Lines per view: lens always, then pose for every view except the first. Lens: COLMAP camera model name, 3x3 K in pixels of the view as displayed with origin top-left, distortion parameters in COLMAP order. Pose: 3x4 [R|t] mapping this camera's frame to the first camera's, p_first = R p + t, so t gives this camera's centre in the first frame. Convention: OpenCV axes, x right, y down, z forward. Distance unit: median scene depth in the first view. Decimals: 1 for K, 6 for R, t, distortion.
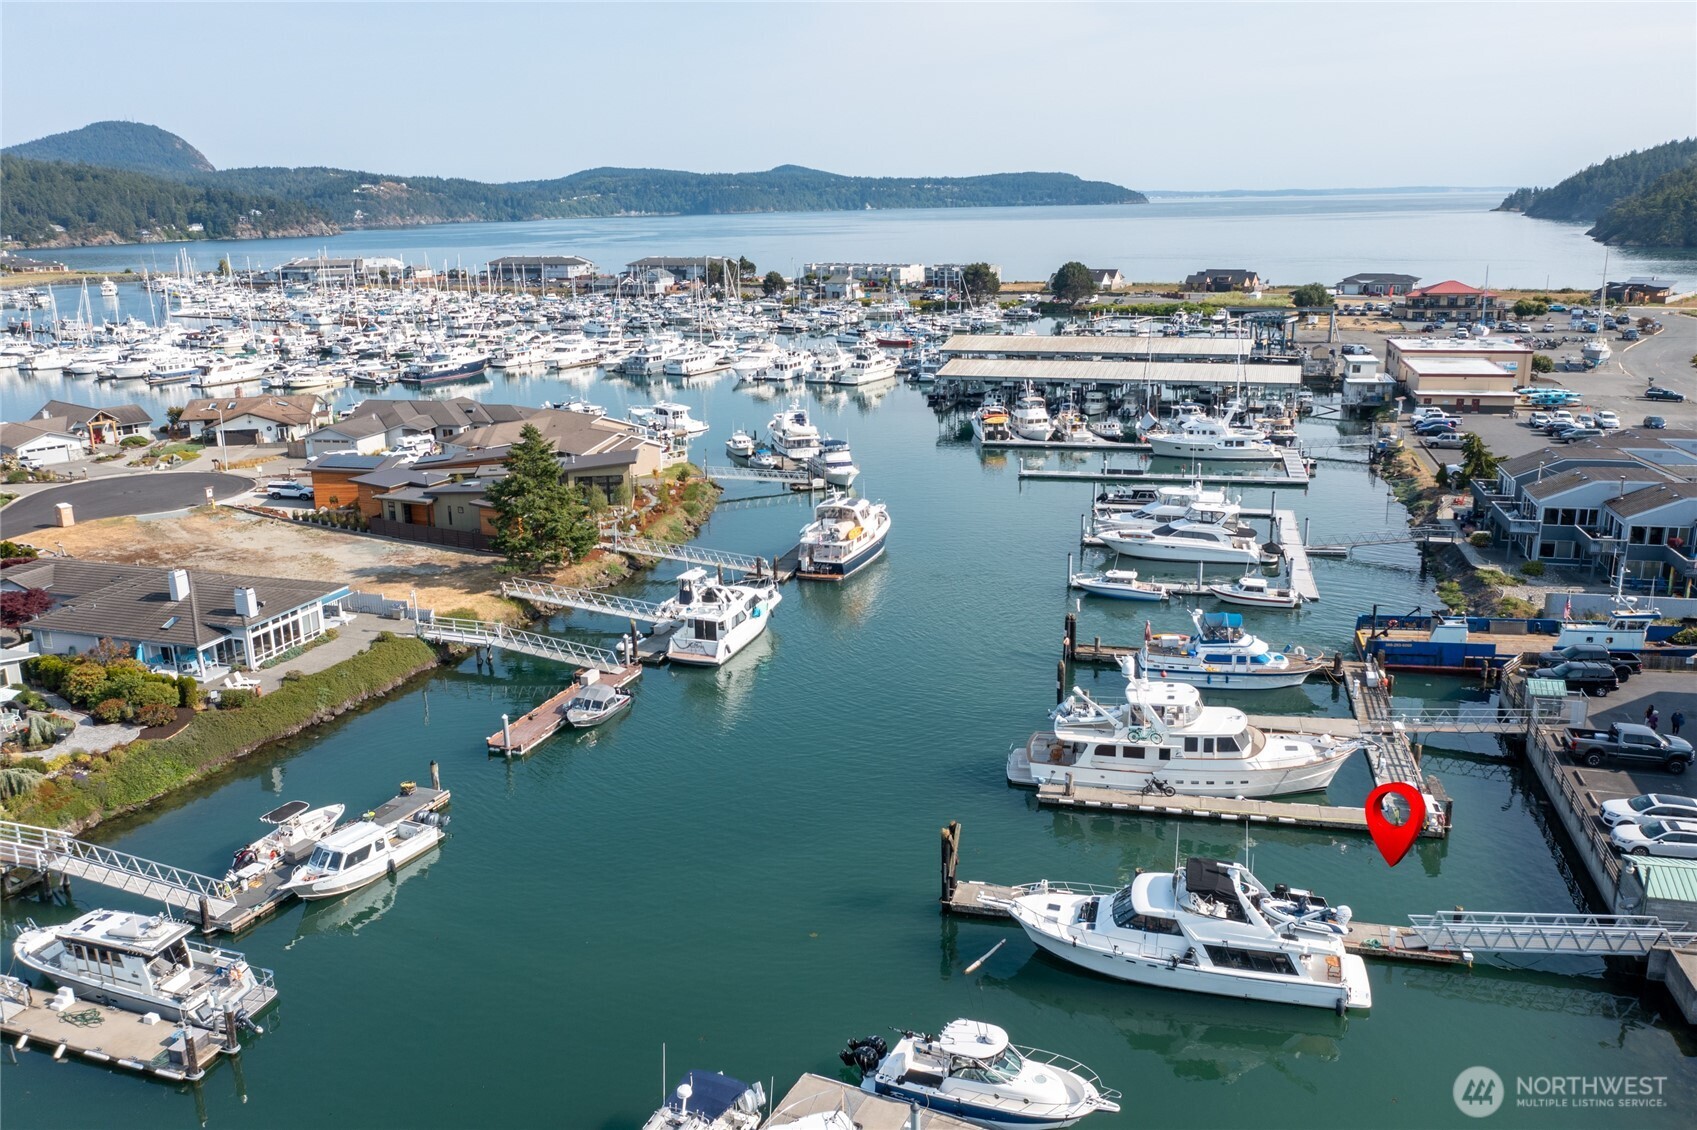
lens RADIAL K [[1335.4, 0, 843.4], [0, 1335.4, 557.8], [0, 0, 1]] dist [-0.016163, 0.004058]
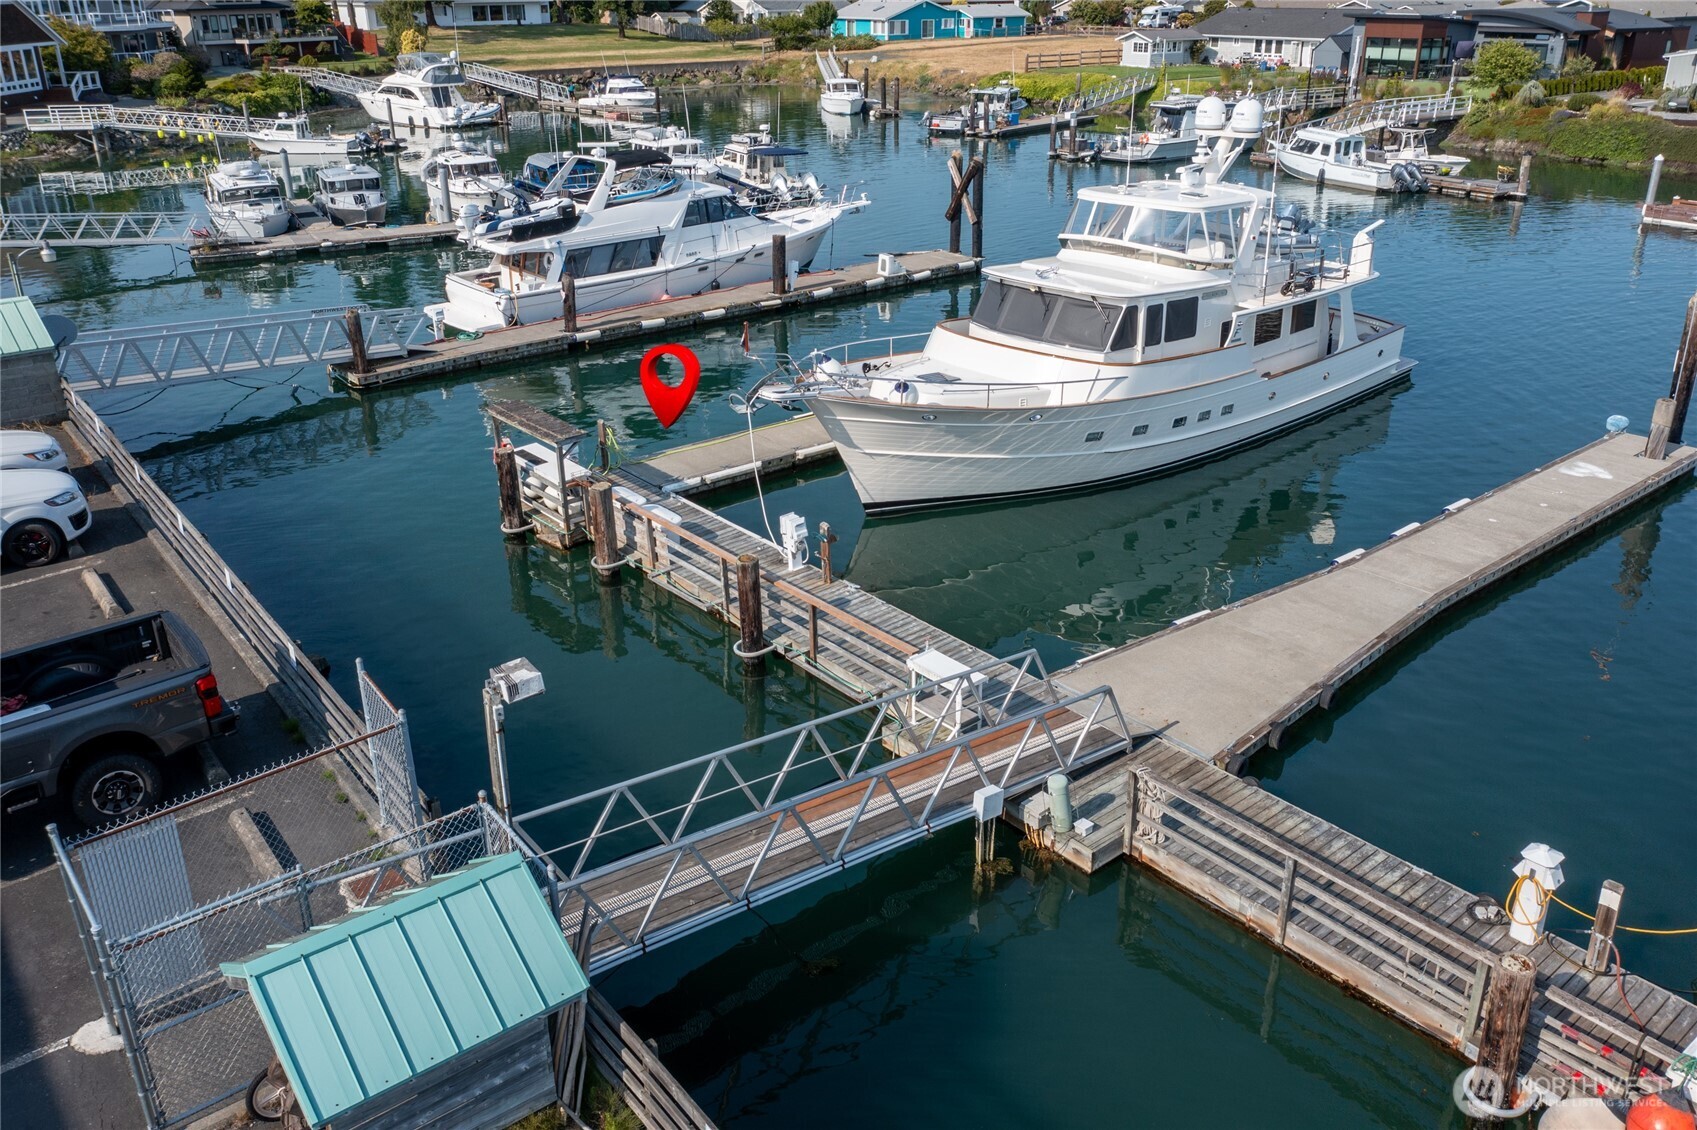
lens RADIAL K [[1328.5, 0, 843.3], [0, 1328.5, 564.5], [0, 0, 1]] dist [-0.015055, 0.006556]
pose [[-0.599020, 0.345541, -0.722341, 0.272629], [-0.183319, 0.818960, 0.543782, -0.001639], [0.779467, 0.458155, -0.427230, 0.504892]]
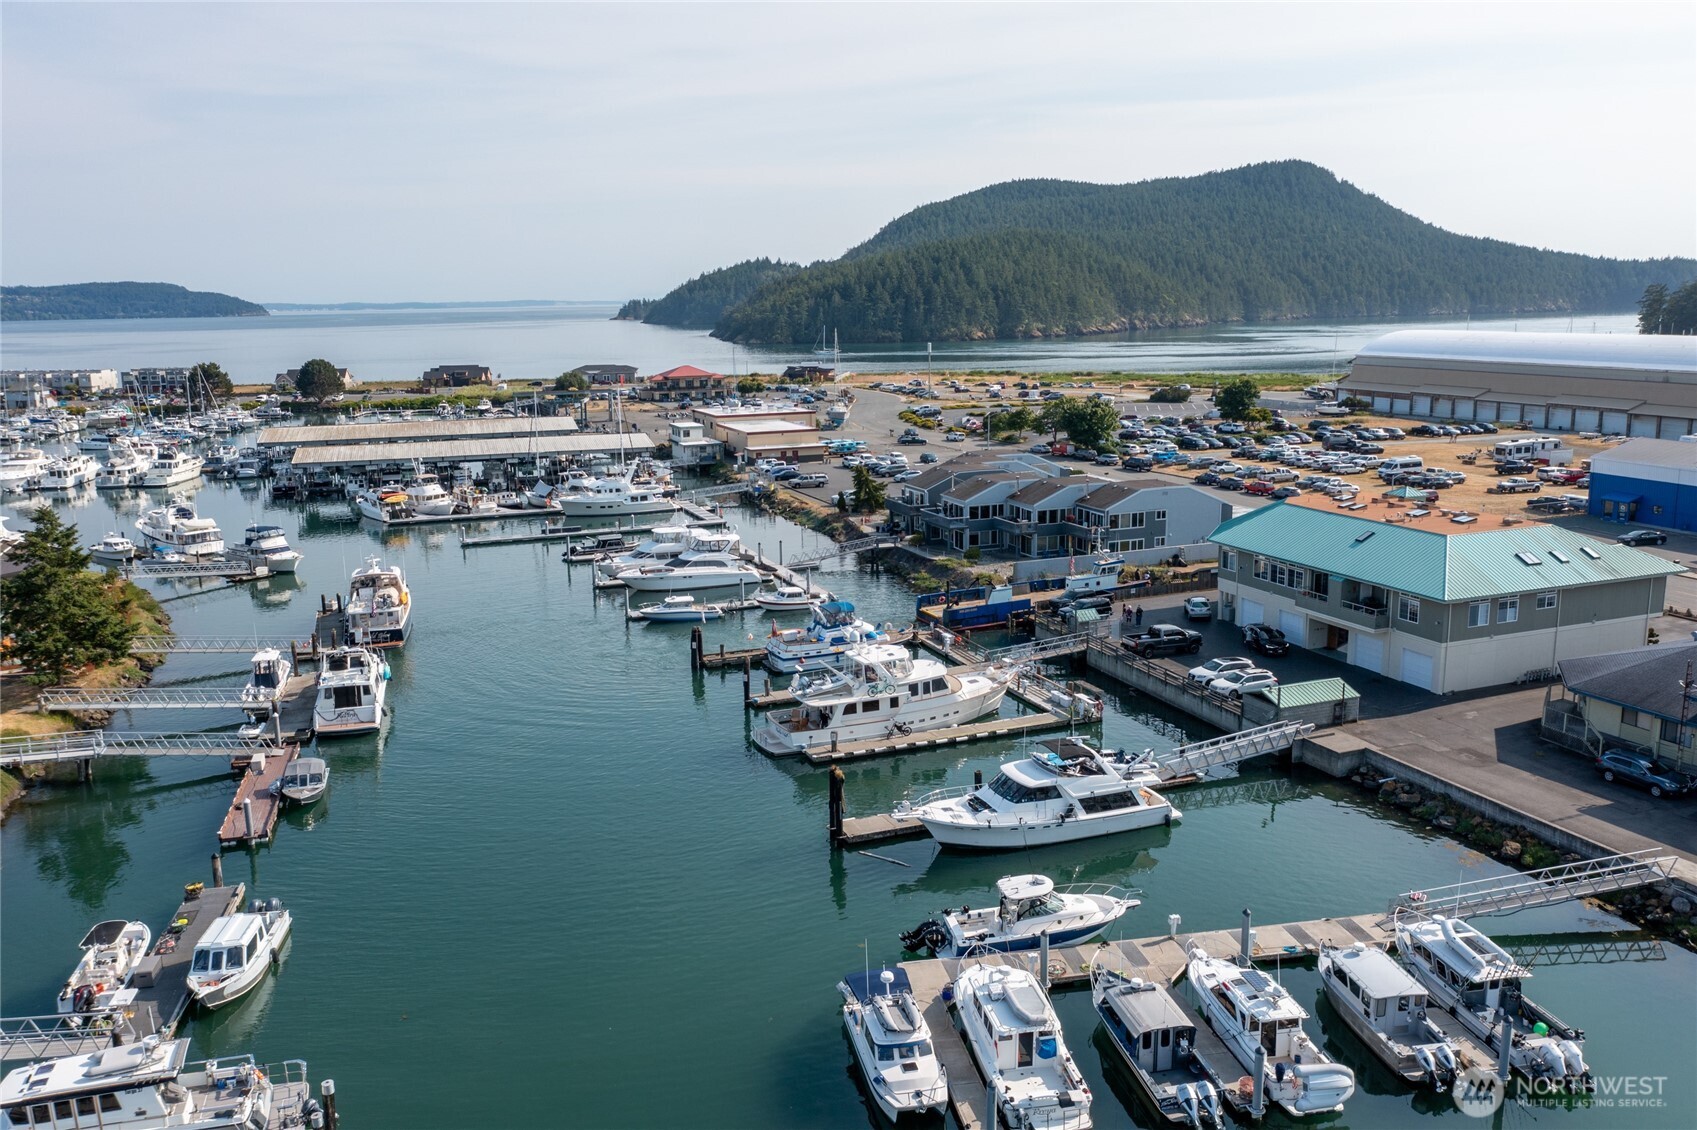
lens RADIAL K [[1337.2, 0, 846.7], [0, 1337.2, 562.9], [0, 0, 1]] dist [-0.020648, 0.005615]
pose [[0.809908, -0.104722, 0.577133, -0.202281], [0.148957, 0.988398, -0.029690, 0.023406], [-0.567327, 0.110014, 0.816111, 0.018971]]
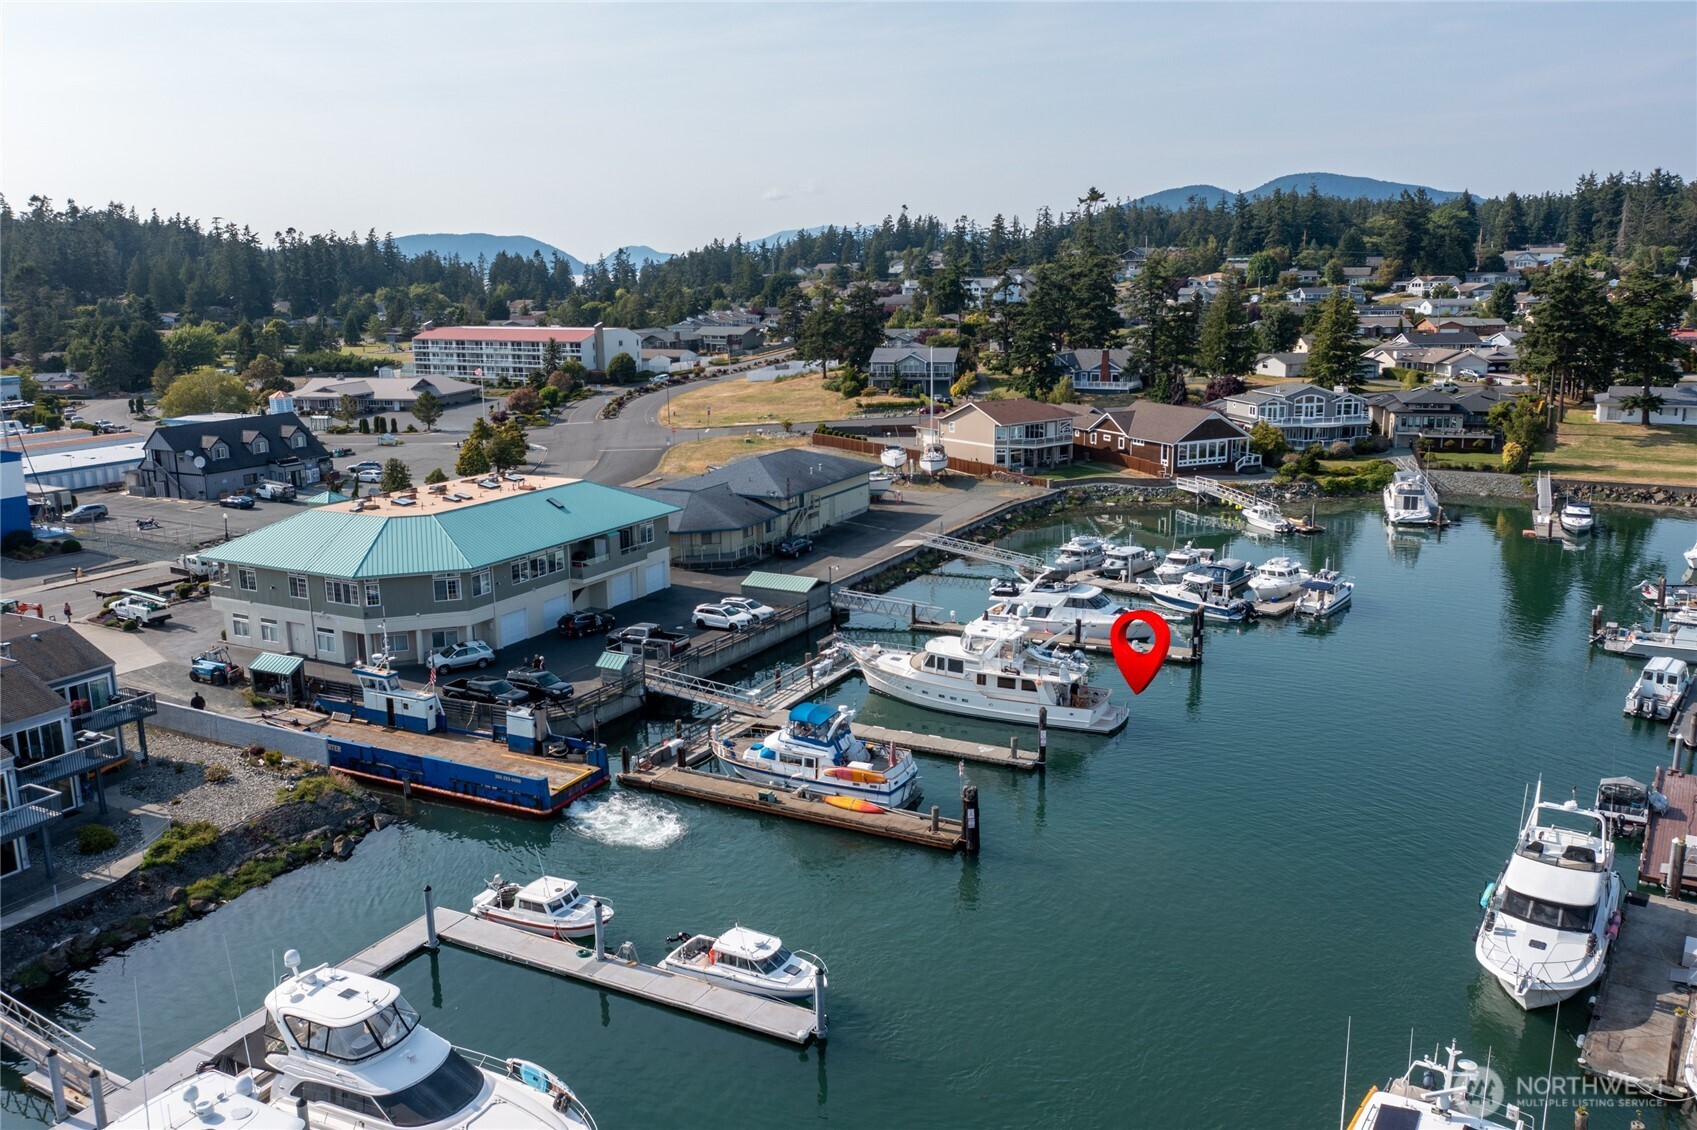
lens RADIAL K [[1328.5, 0, 843.3], [0, 1328.5, 564.5], [0, 0, 1]] dist [-0.015055, 0.006556]
pose [[-0.972720, -0.016205, 0.231414, 0.043656], [0.091459, 0.889969, 0.446756, -0.211352], [-0.213191, 0.455734, -0.864209, 0.885629]]
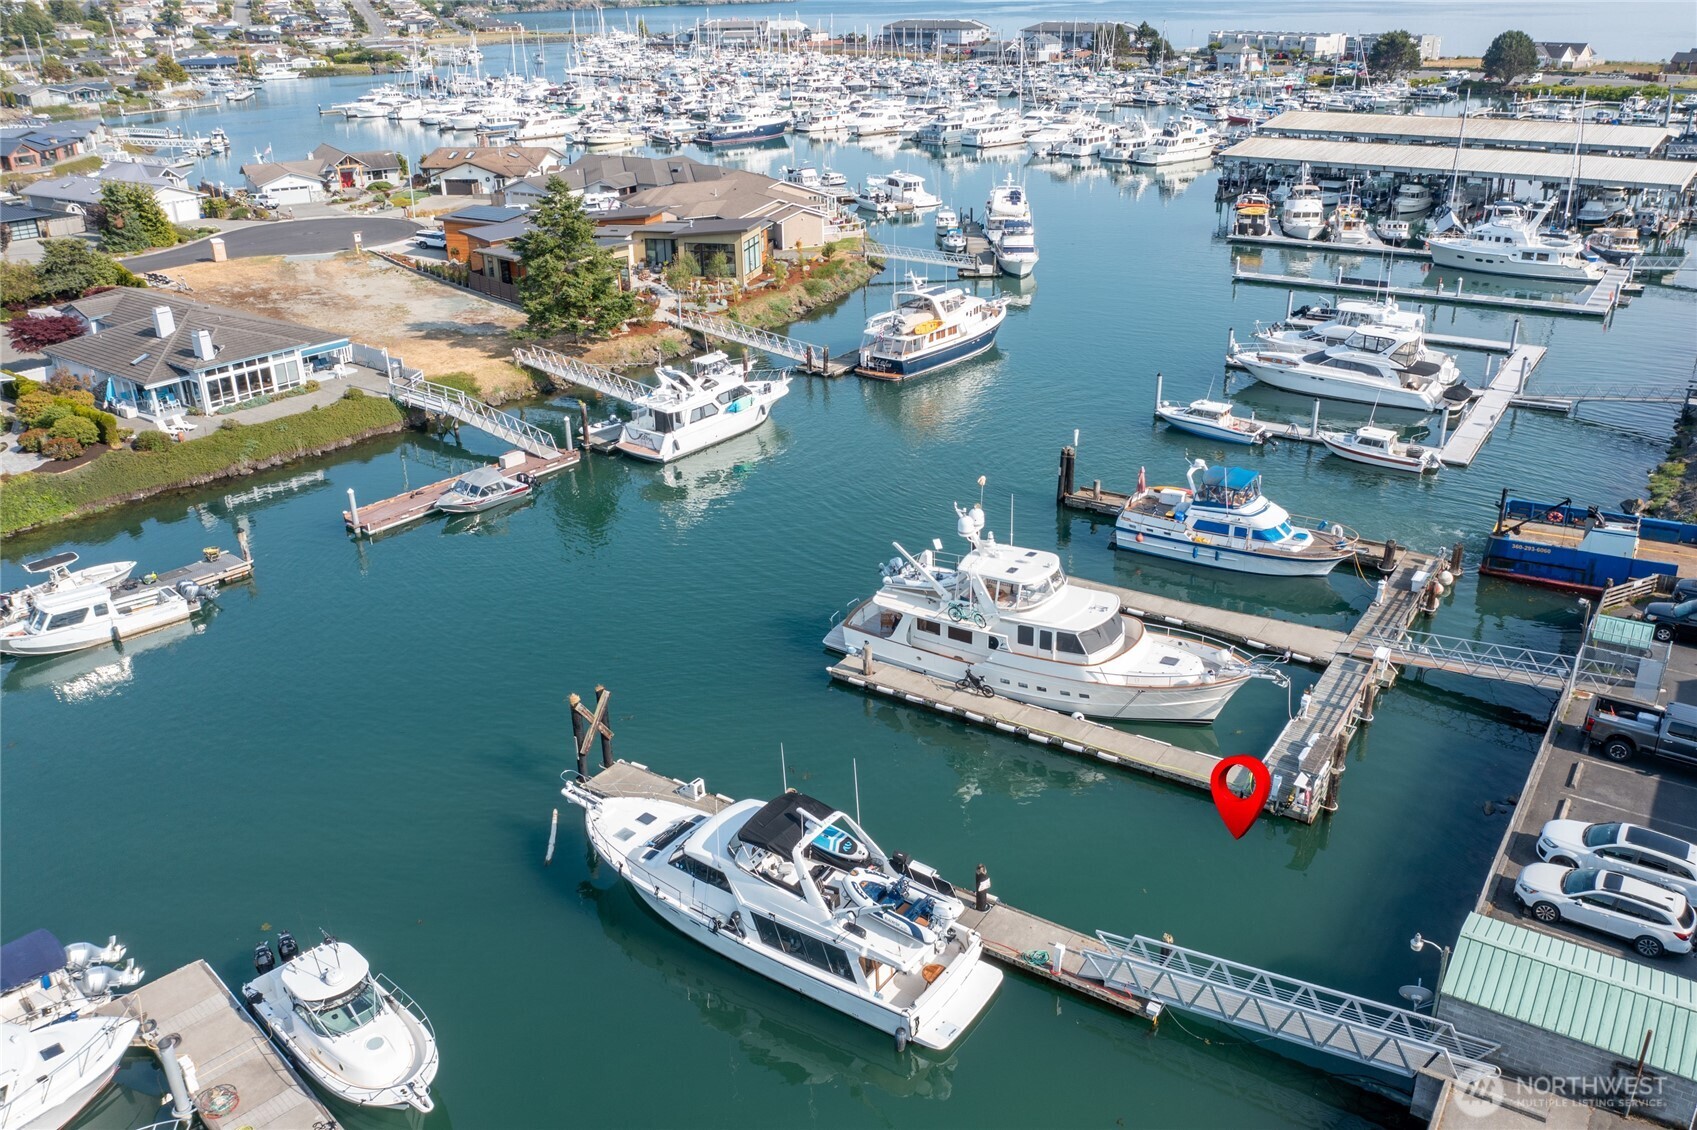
lens RADIAL K [[1335.4, 0, 843.4], [0, 1335.4, 557.8], [0, 0, 1]] dist [-0.016163, 0.004058]
pose [[0.943242, 0.133109, -0.304265, 0.167461], [-0.084434, 0.982177, 0.167928, -0.008892], [0.321195, -0.132707, 0.937669, 0.115996]]
